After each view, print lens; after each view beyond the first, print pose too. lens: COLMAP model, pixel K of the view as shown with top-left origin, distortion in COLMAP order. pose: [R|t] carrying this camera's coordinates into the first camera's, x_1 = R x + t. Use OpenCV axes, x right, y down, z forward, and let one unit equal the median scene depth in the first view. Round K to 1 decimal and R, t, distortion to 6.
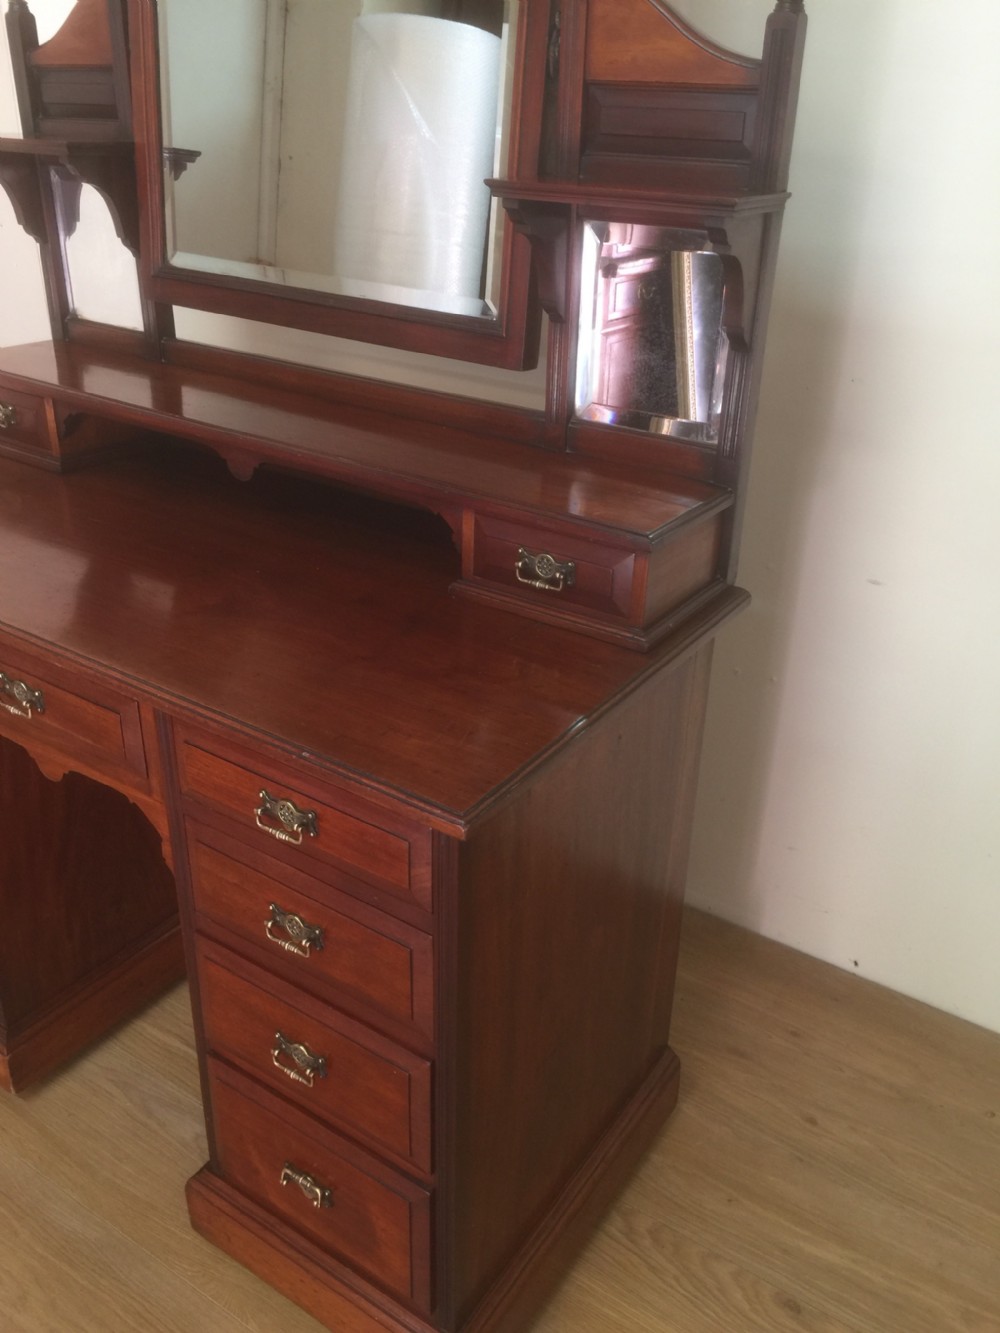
lens RADIAL K [[1128.6, 0, 497.5], [0, 1128.6, 657.7], [0, 0, 1]] dist [0.083367, -0.116270]
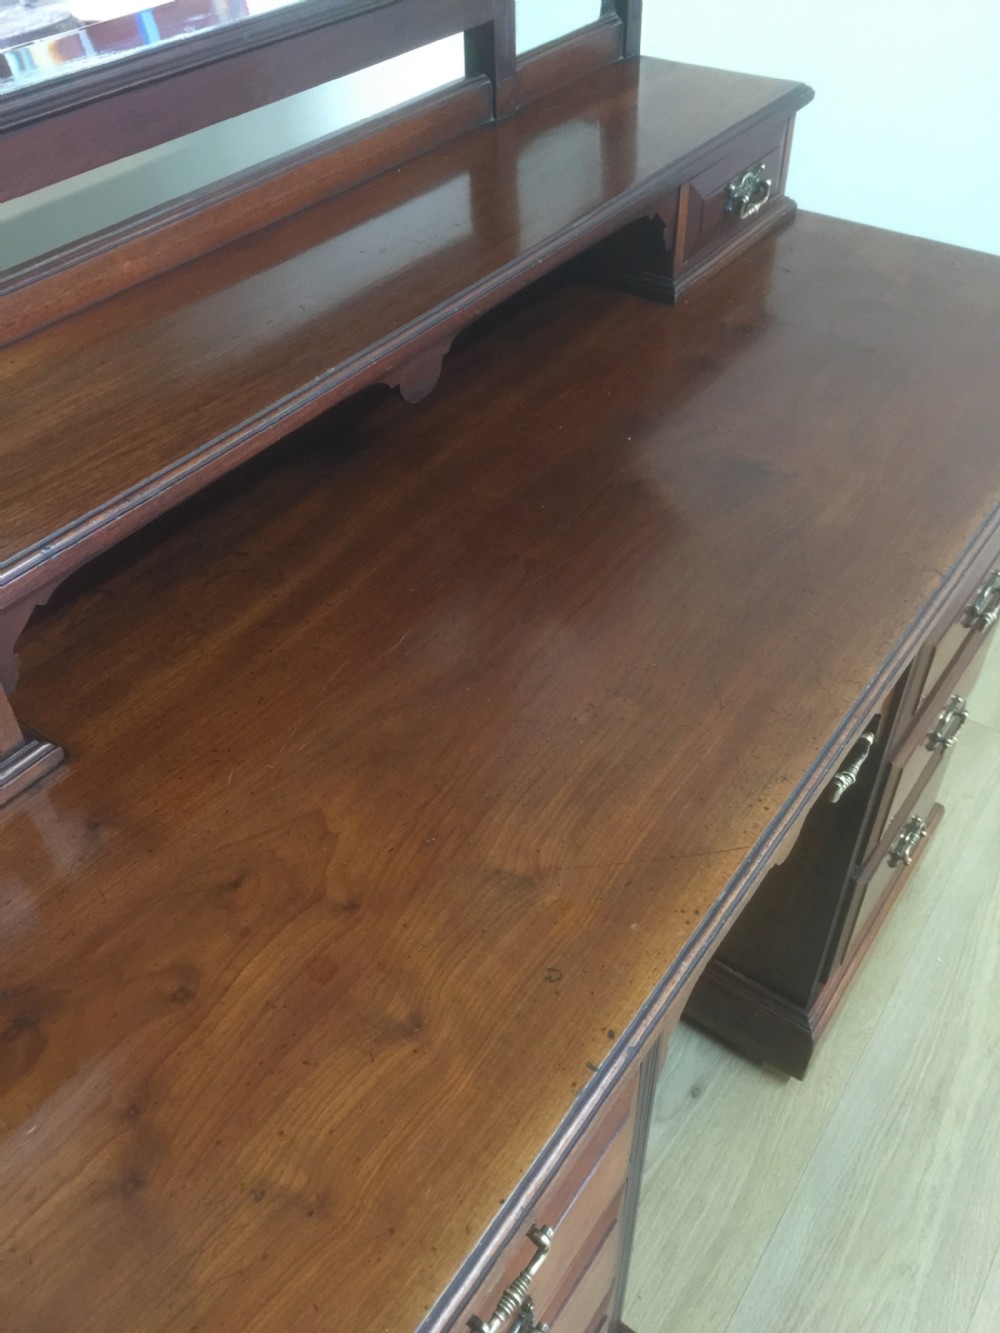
lens RADIAL K [[1144.8, 0, 504.5], [0, 1144.8, 661.7], [0, 0, 1]] dist [0.080940, -0.117114]
pose [[0.028472, -0.694611, 0.718822, -0.744467], [0.464386, 0.645991, 0.605839, -0.409263], [-0.885175, 0.316562, 0.340960, 0.833773]]
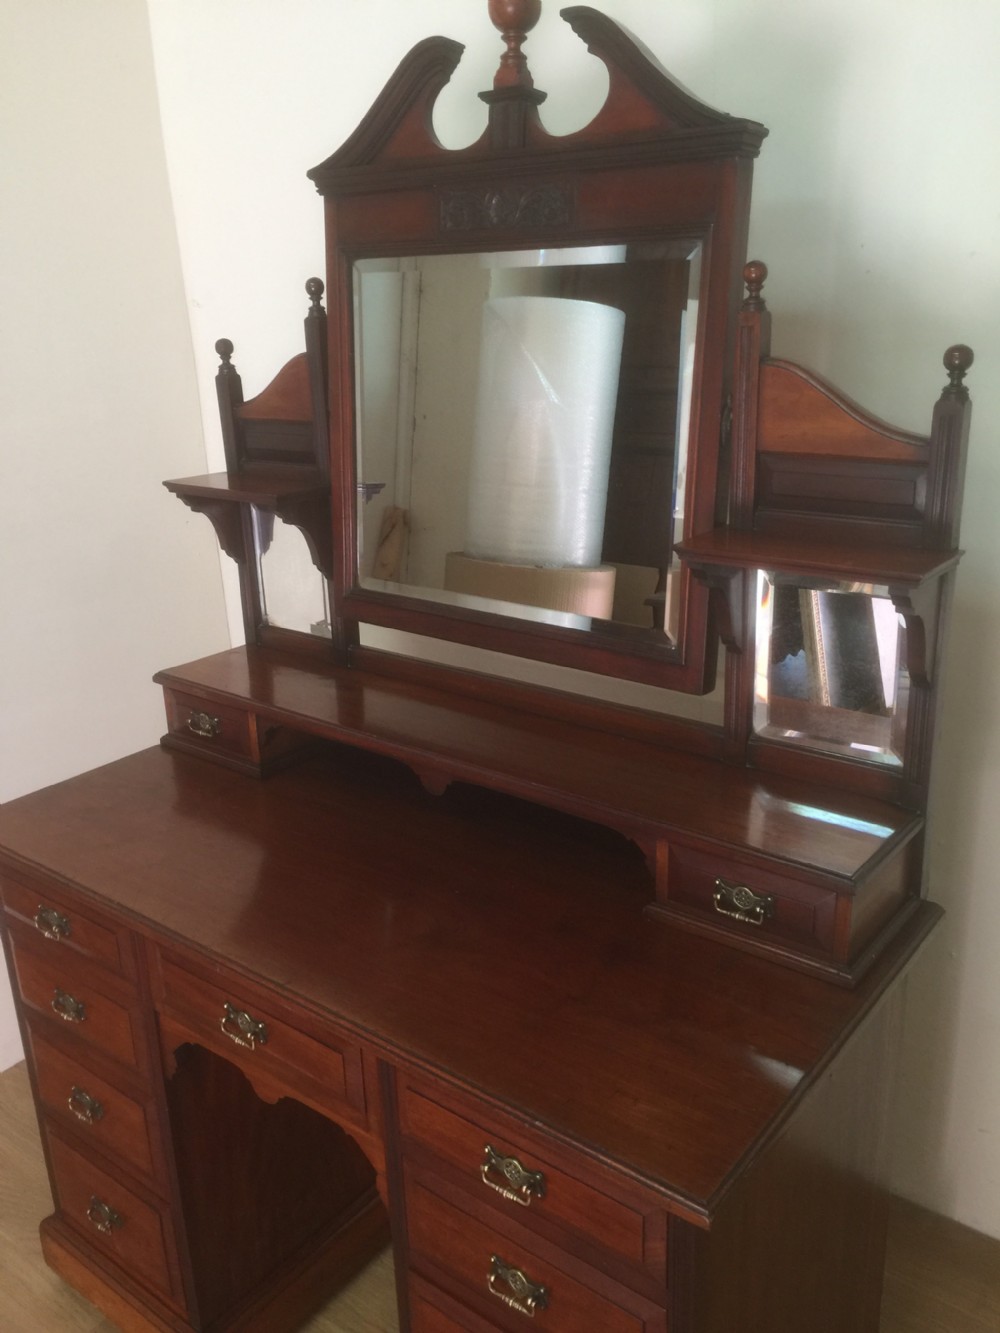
lens RADIAL K [[1124.8, 0, 497.4], [0, 1124.8, 669.1], [0, 0, 1]] dist [0.068416, -0.081223]
pose [[0.995472, -0.034678, -0.088509, -0.070597], [0.021744, 0.989466, -0.143122, -0.123919], [0.092540, 0.140550, 0.985739, -0.056677]]
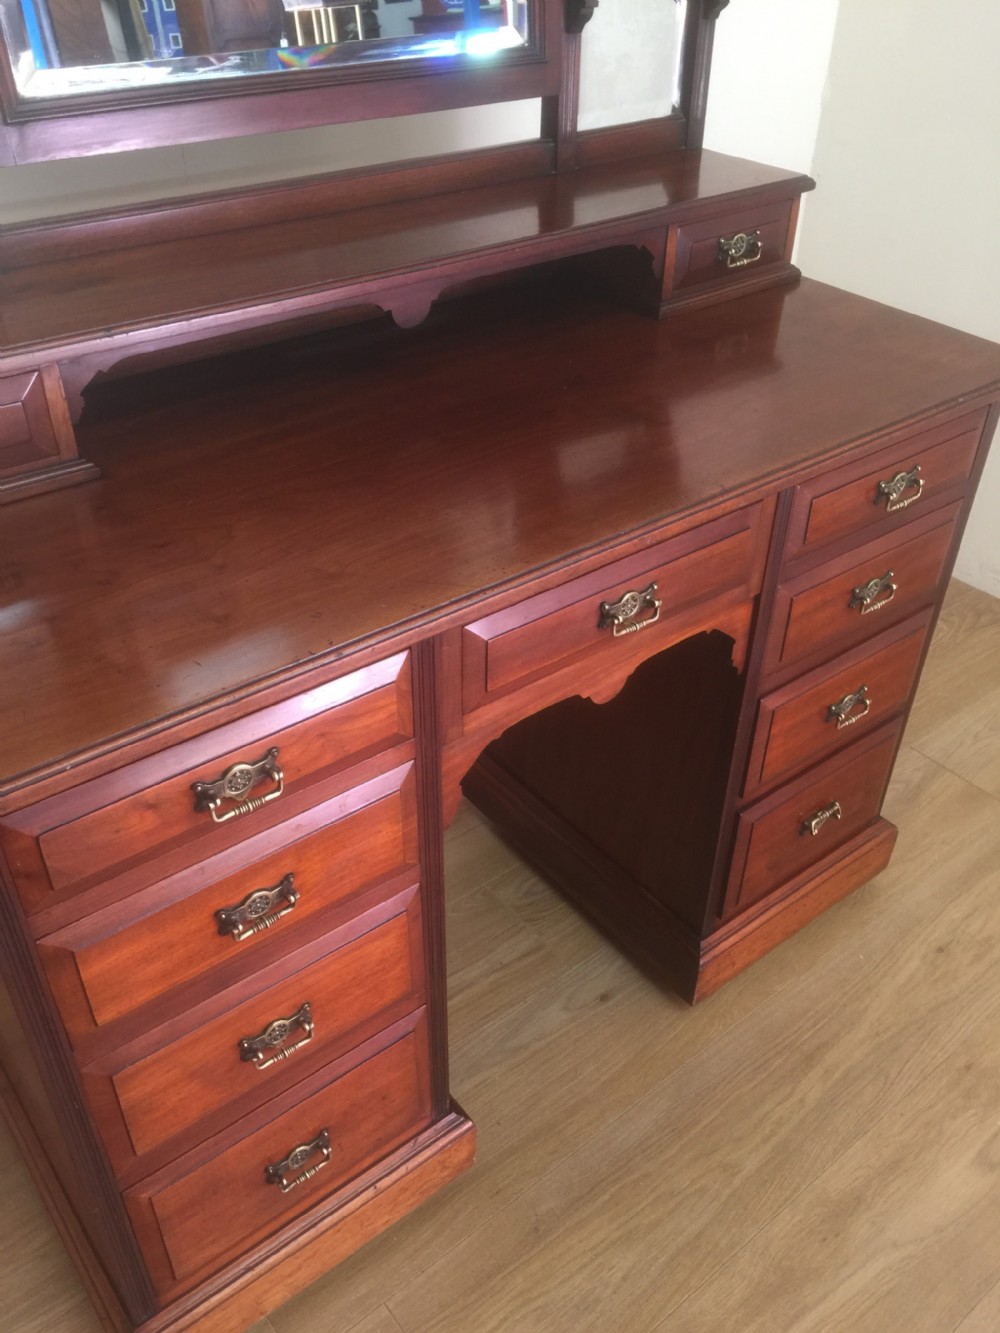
lens RADIAL K [[1139.7, 0, 501.4], [0, 1139.7, 669.4], [0, 0, 1]] dist [0.082444, -0.113873]
pose [[0.311769, -0.584956, 0.748750, -0.983635], [0.424585, 0.790742, 0.440971, -0.304605], [-0.850016, 0.180427, 0.494892, 0.603117]]
